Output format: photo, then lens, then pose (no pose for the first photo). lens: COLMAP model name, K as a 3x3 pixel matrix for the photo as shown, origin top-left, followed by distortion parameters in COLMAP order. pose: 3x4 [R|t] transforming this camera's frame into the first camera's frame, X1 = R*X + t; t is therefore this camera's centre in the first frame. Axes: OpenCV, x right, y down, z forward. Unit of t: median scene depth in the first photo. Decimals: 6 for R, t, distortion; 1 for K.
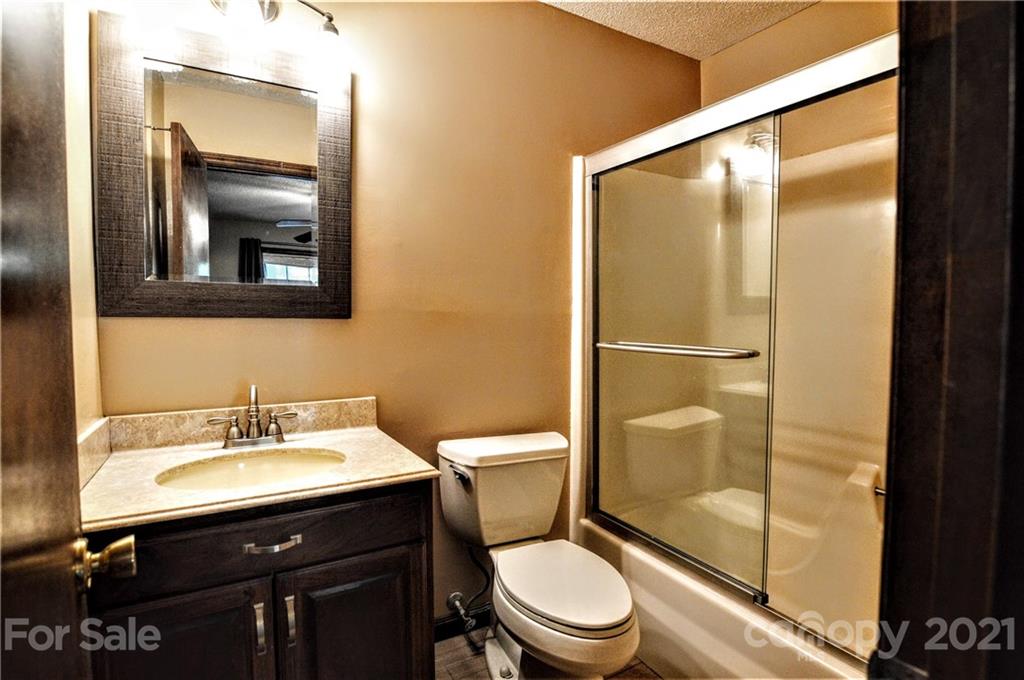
lens RADIAL K [[496.8, 0, 515.4], [0, 496.8, 342.8], [0, 0, 1]] dist [-0.004607, -0.014357]
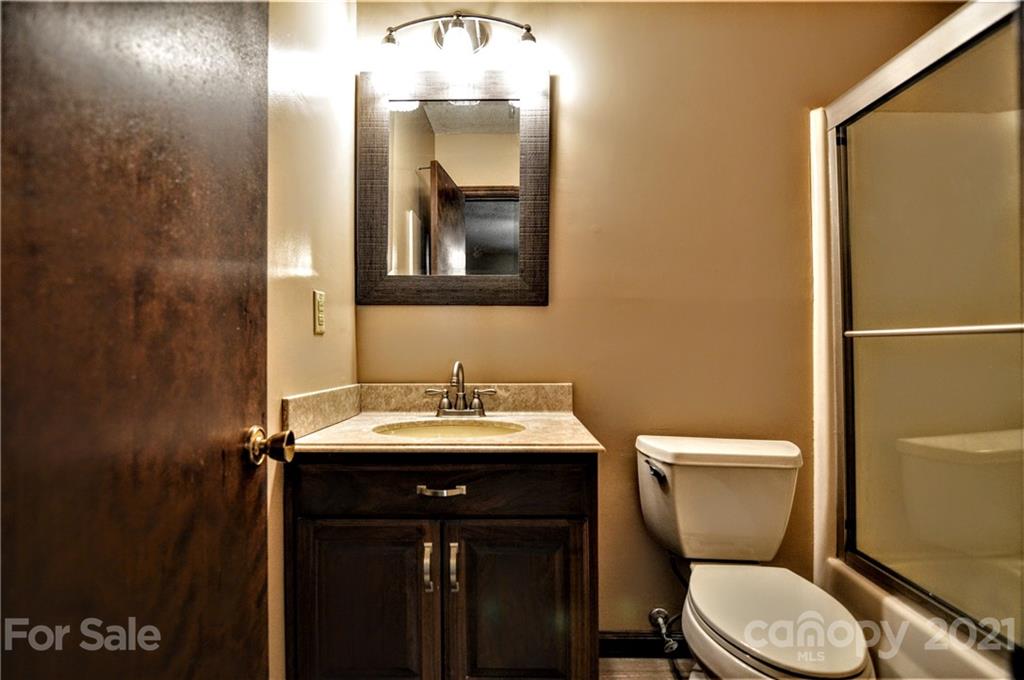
lens RADIAL K [[496.8, 0, 515.4], [0, 496.8, 342.8], [0, 0, 1]] dist [-0.004607, -0.014357]
pose [[0.863999, -0.011472, -0.503363, 0.133832], [-0.017996, 0.998398, -0.053643, 0.088427], [0.503172, 0.055406, 0.862408, 0.075393]]
